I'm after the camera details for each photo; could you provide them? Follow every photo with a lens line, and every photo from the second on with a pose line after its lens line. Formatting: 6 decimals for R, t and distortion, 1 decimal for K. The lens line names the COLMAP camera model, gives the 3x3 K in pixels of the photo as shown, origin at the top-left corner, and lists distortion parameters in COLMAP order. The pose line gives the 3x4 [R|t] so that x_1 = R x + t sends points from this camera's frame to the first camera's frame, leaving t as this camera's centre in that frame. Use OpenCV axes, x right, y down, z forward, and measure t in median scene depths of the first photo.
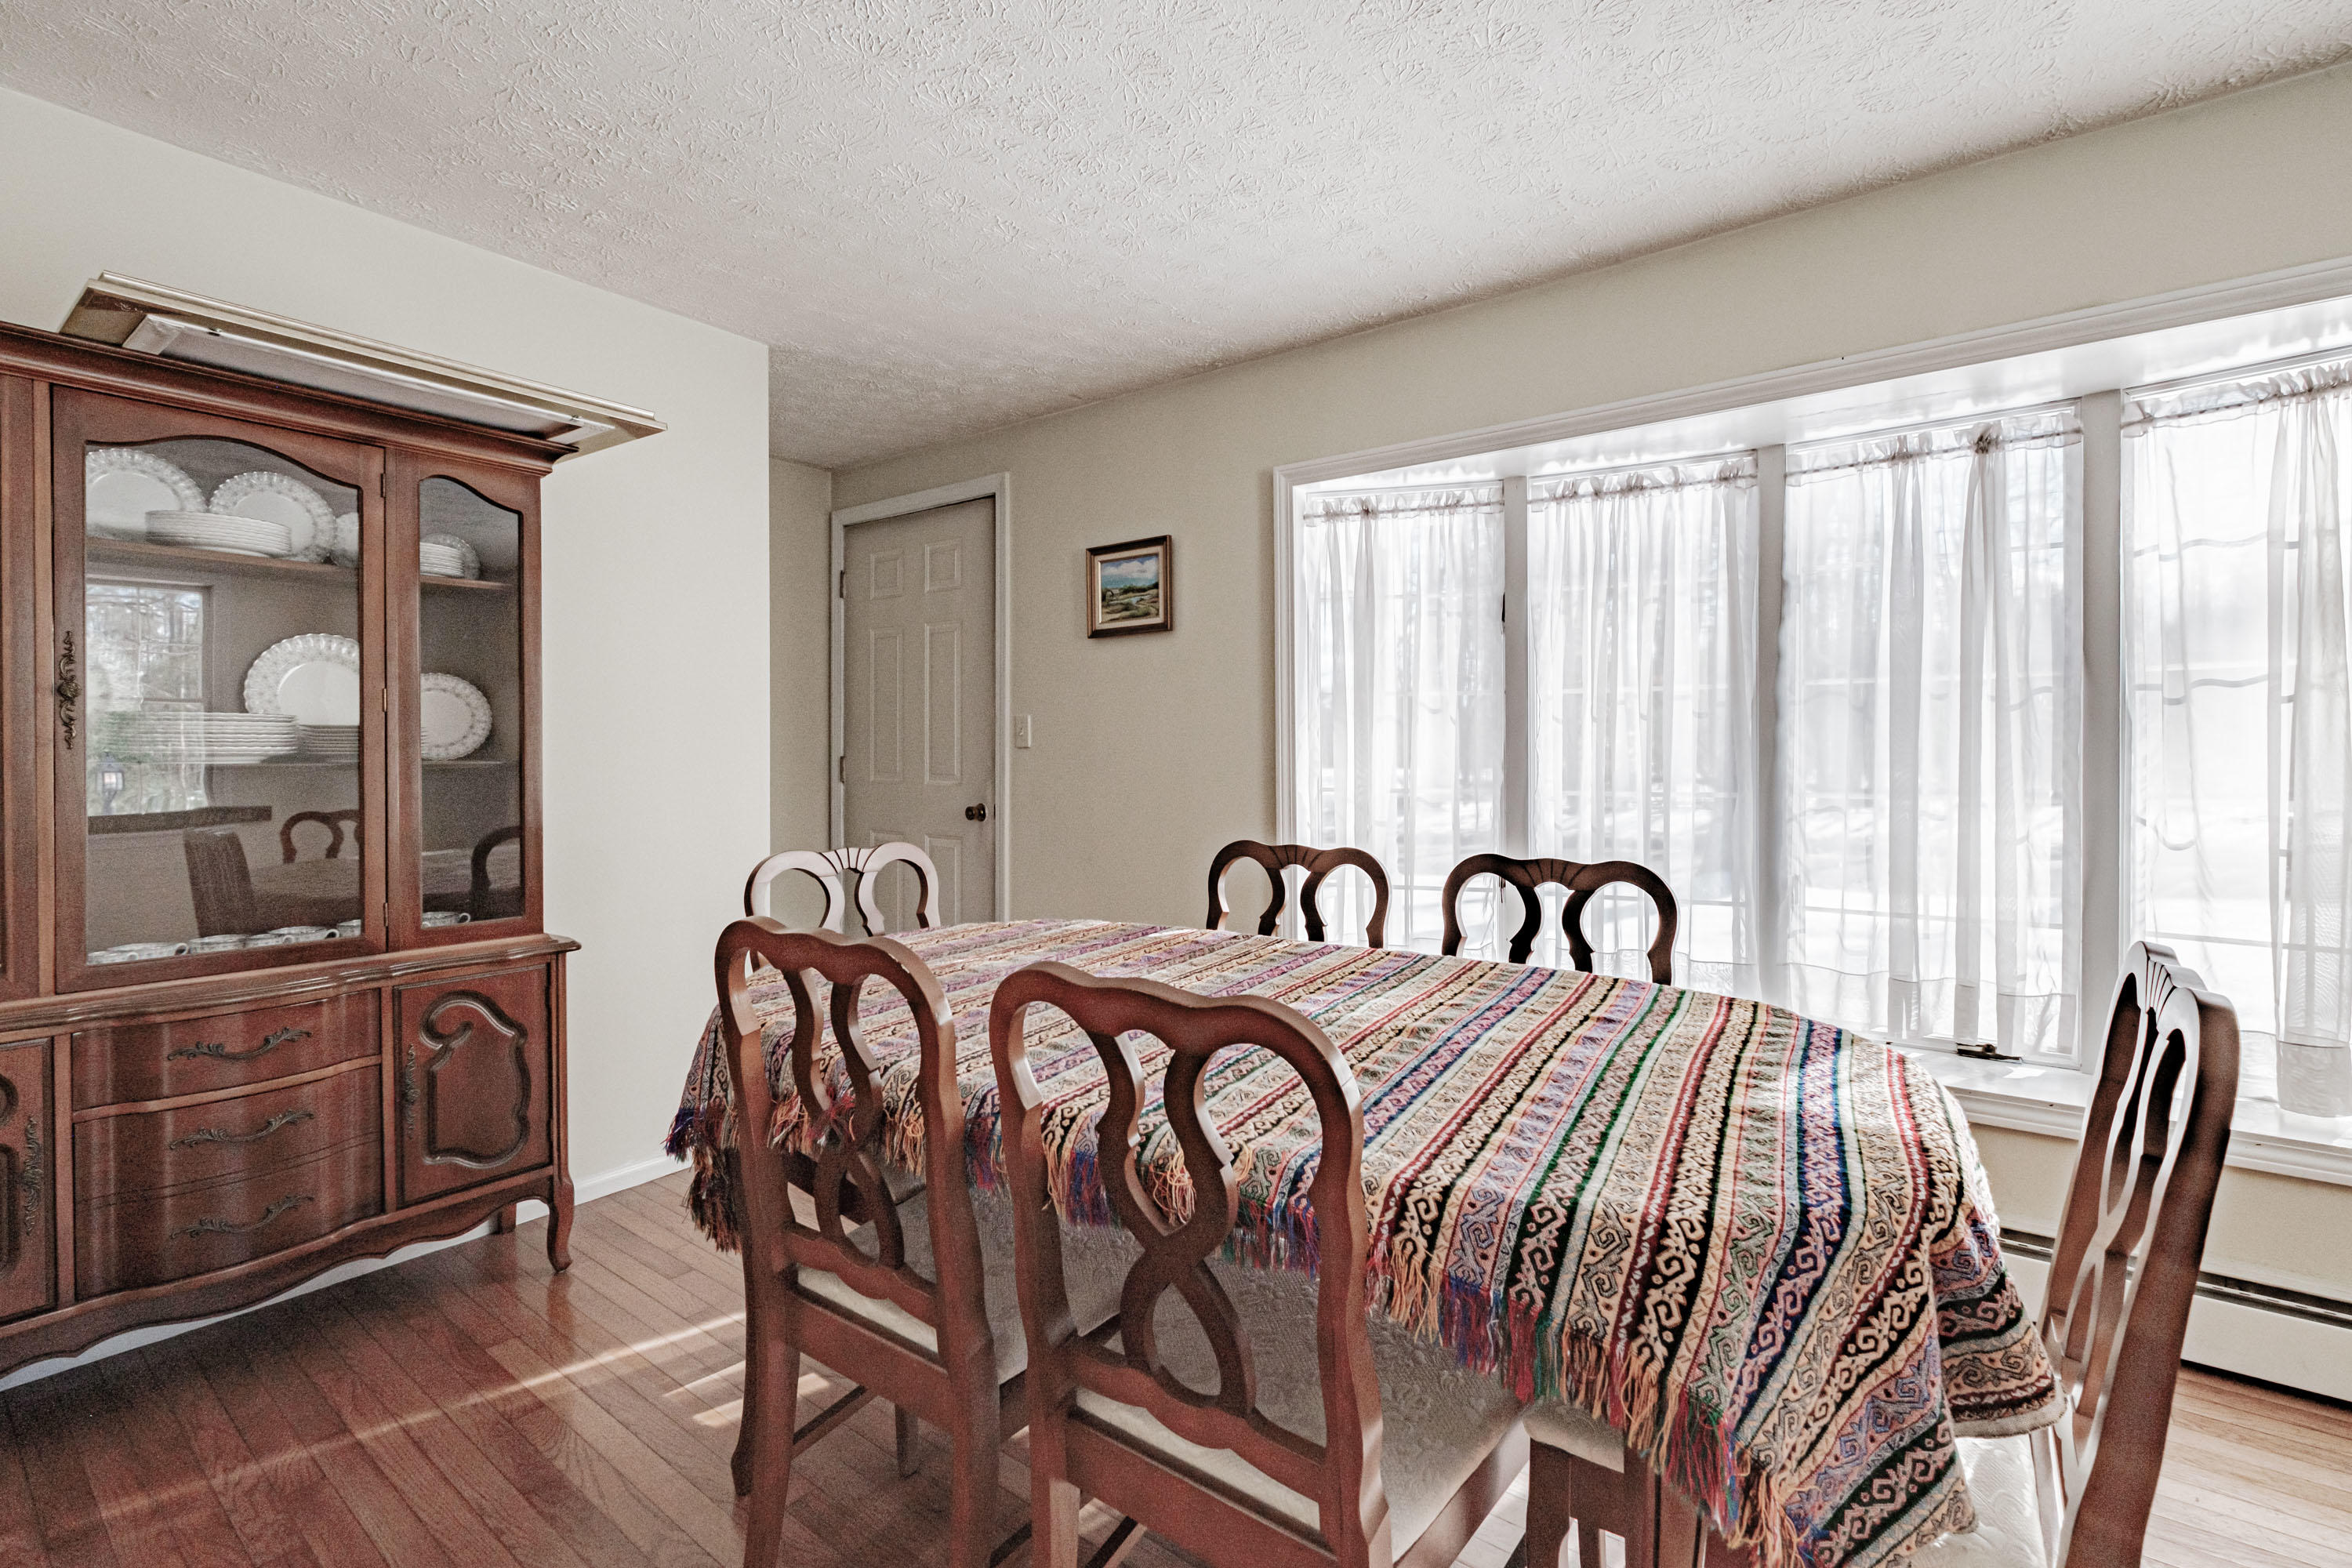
lens RADIAL K [[1043.5, 0, 1160.3], [0, 1043.5, 769.3], [0, 0, 1]] dist [-0.000307, -0.000315]
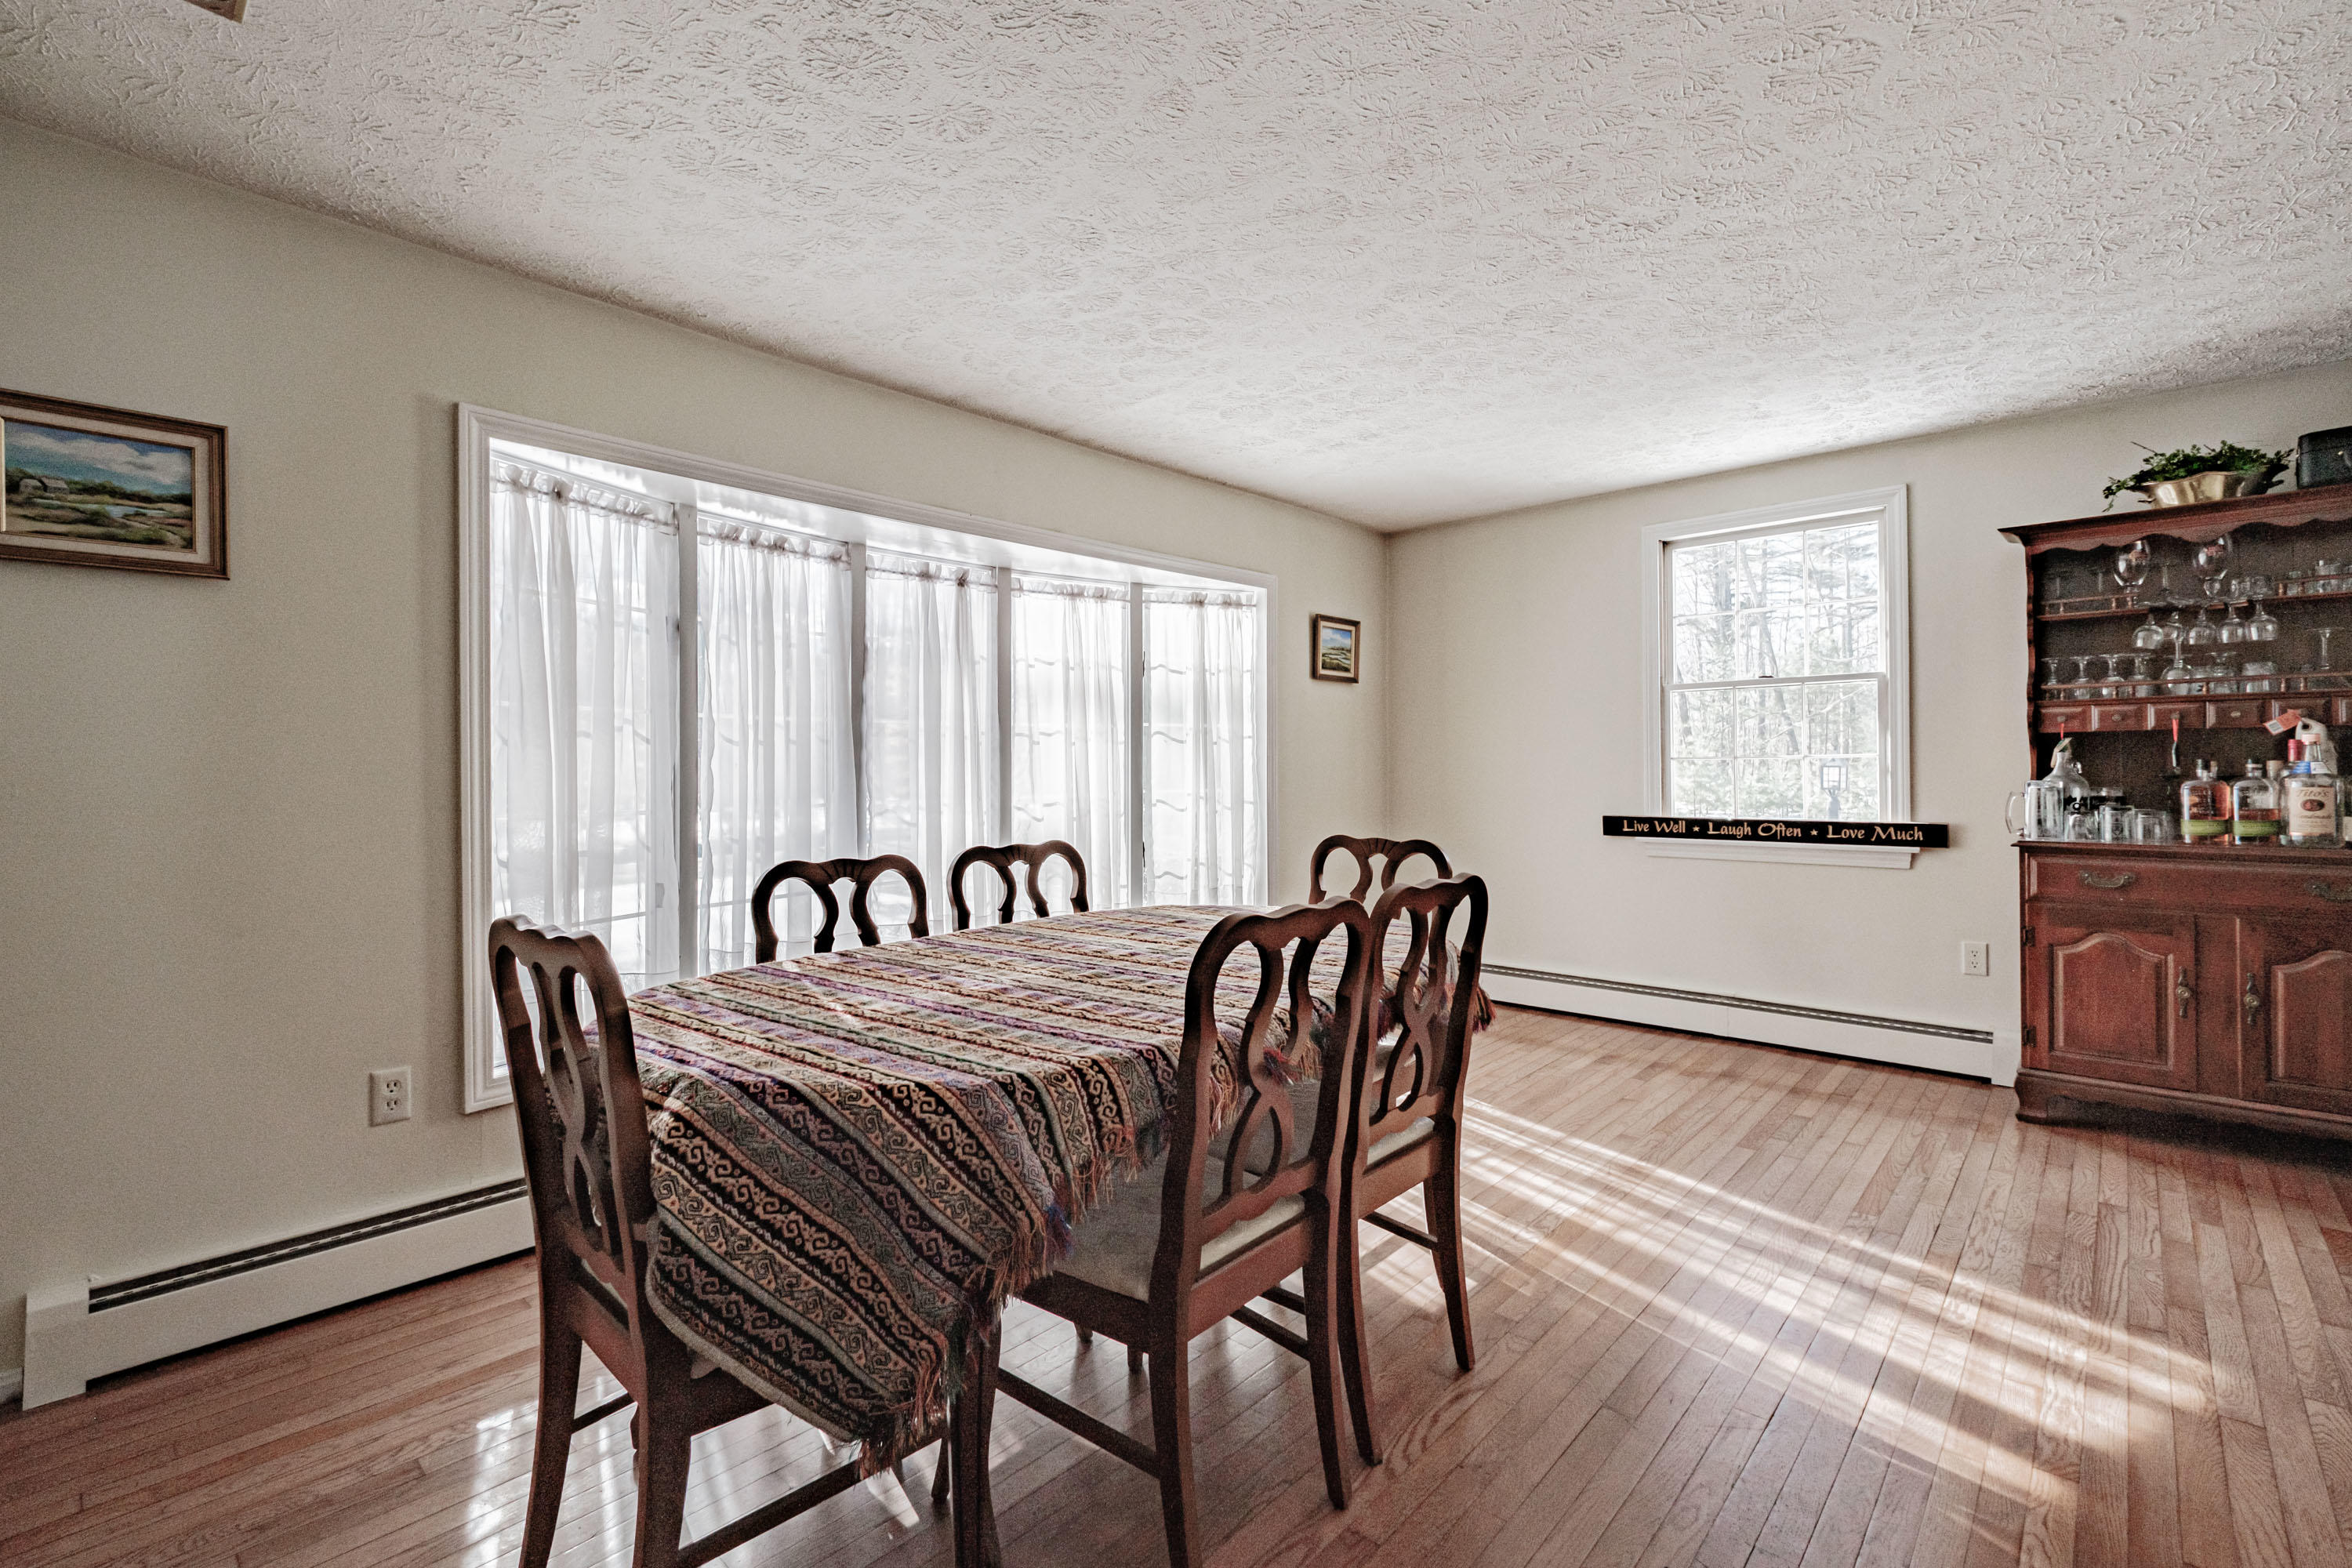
lens RADIAL K [[1043.5, 0, 1160.3], [0, 1043.5, 769.3], [0, 0, 1]] dist [-0.000307, -0.000315]
pose [[0.093052, 0.000456, 0.995661, -0.785332], [0.019972, 0.999798, -0.002324, -0.006627], [-0.995461, 0.020101, 0.093024, 0.529349]]
